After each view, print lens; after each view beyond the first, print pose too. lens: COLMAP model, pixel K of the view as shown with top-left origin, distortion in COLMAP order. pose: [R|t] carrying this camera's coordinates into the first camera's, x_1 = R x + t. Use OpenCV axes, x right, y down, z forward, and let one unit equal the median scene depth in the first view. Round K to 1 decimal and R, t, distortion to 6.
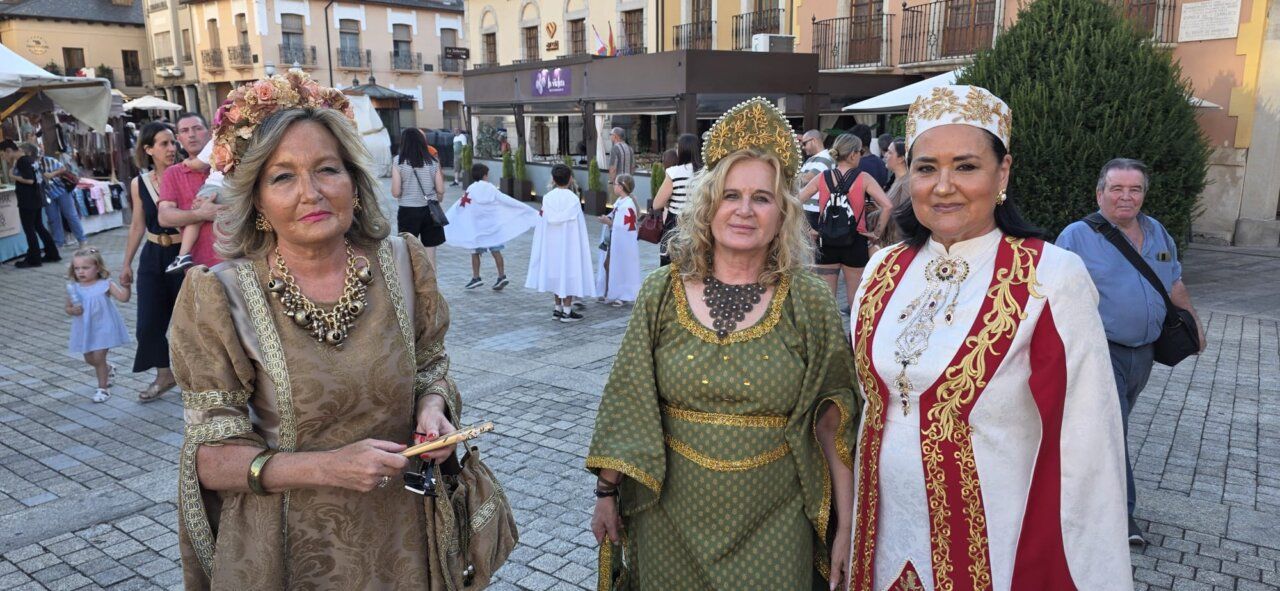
lens RADIAL K [[860.6, 0, 629.3], [0, 860.6, 290.9], [0, 0, 1]] dist [0.057778, -0.046949]
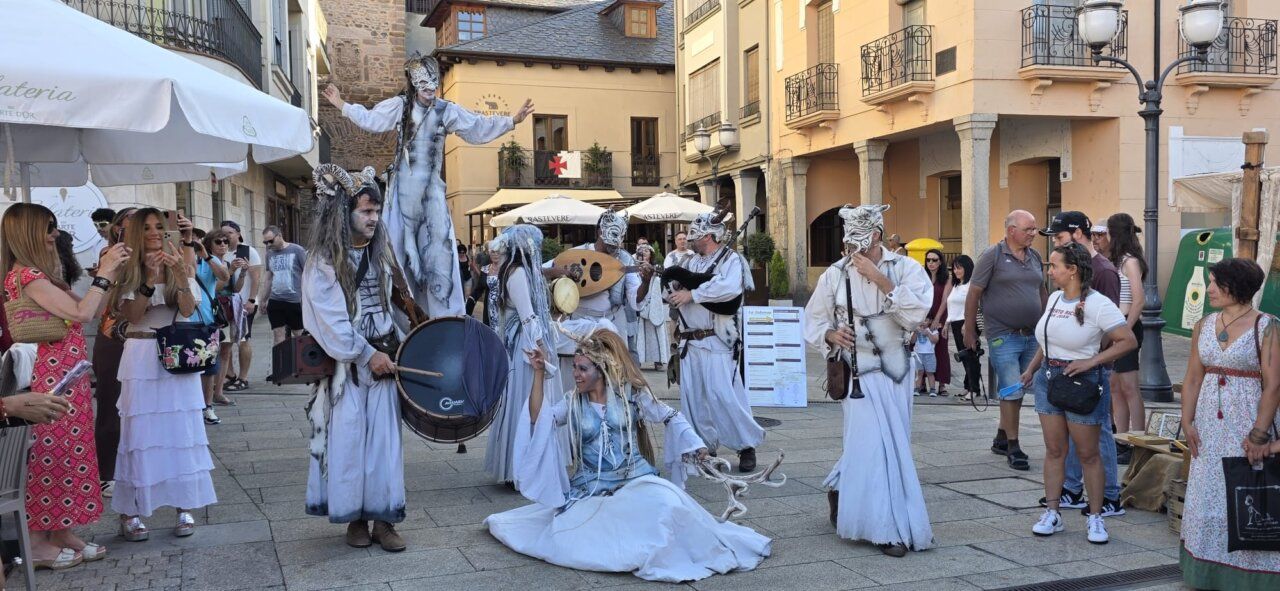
lens RADIAL K [[979.6, 0, 664.8], [0, 979.6, 316.1], [0, 0, 1]] dist [0.097443, -0.127995]
pose [[0.874617, 0.026116, -0.484111, -0.307738], [-0.090101, 0.989908, -0.109380, -0.107191], [0.476369, 0.139284, 0.868143, 0.575411]]
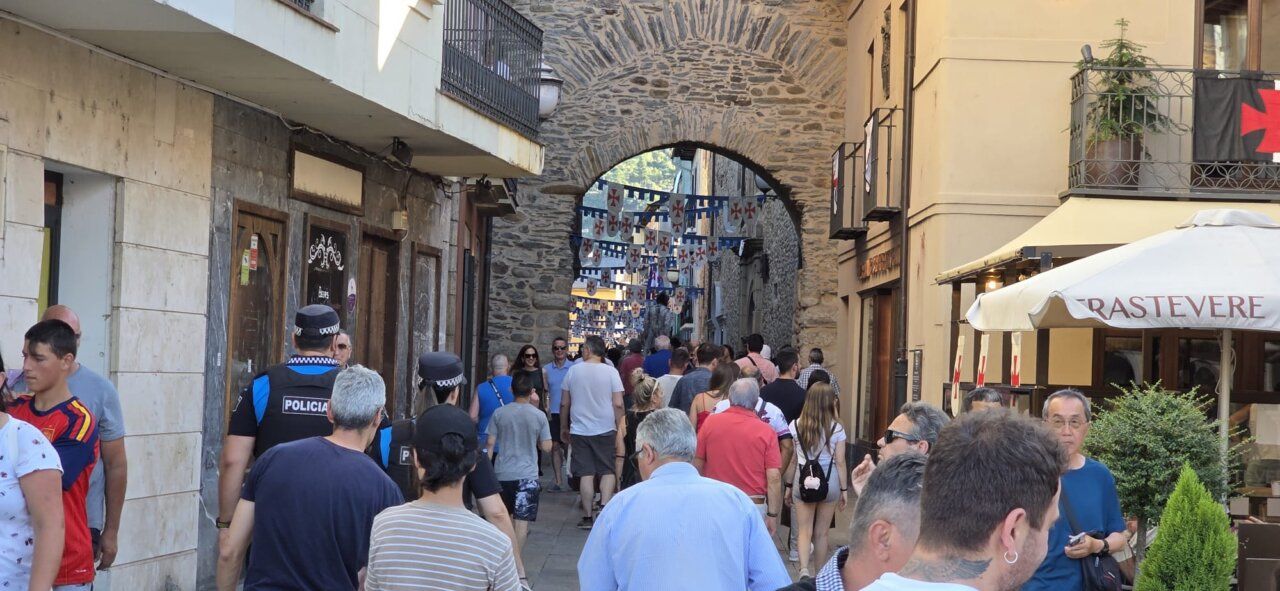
lens RADIAL K [[2509.5, 0, 640.6], [0, 2509.5, 296.2], [0, 0, 1]] dist [-0.349639, 2.868249]
pose [[0.633155, 0.007701, -0.773987, -0.392591], [-0.195120, 0.969245, -0.149973, -0.142127], [0.749028, 0.245976, 0.615185, 0.711978]]
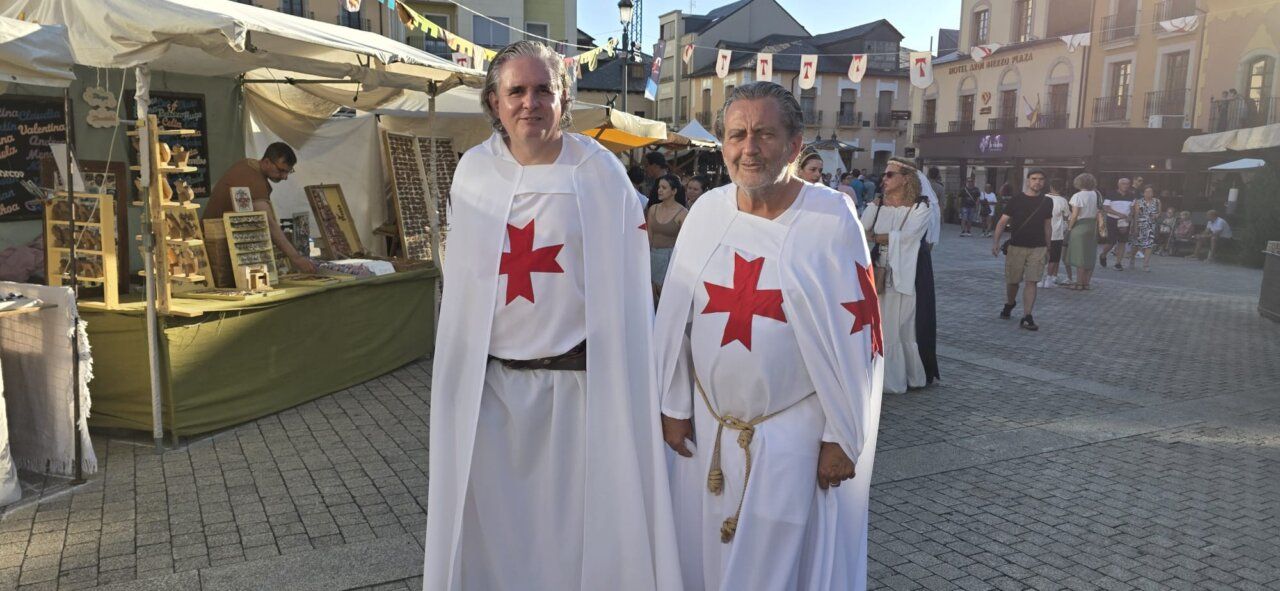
lens RADIAL K [[874.1, 0, 639.5], [0, 874.1, 289.6], [0, 0, 1]] dist [0.033182, -0.046083]
pose [[0.909210, 0.079976, -0.408584, -0.003227], [-0.101874, 0.994280, -0.032079, 0.043069], [0.403681, 0.070791, 0.912157, -0.225943]]
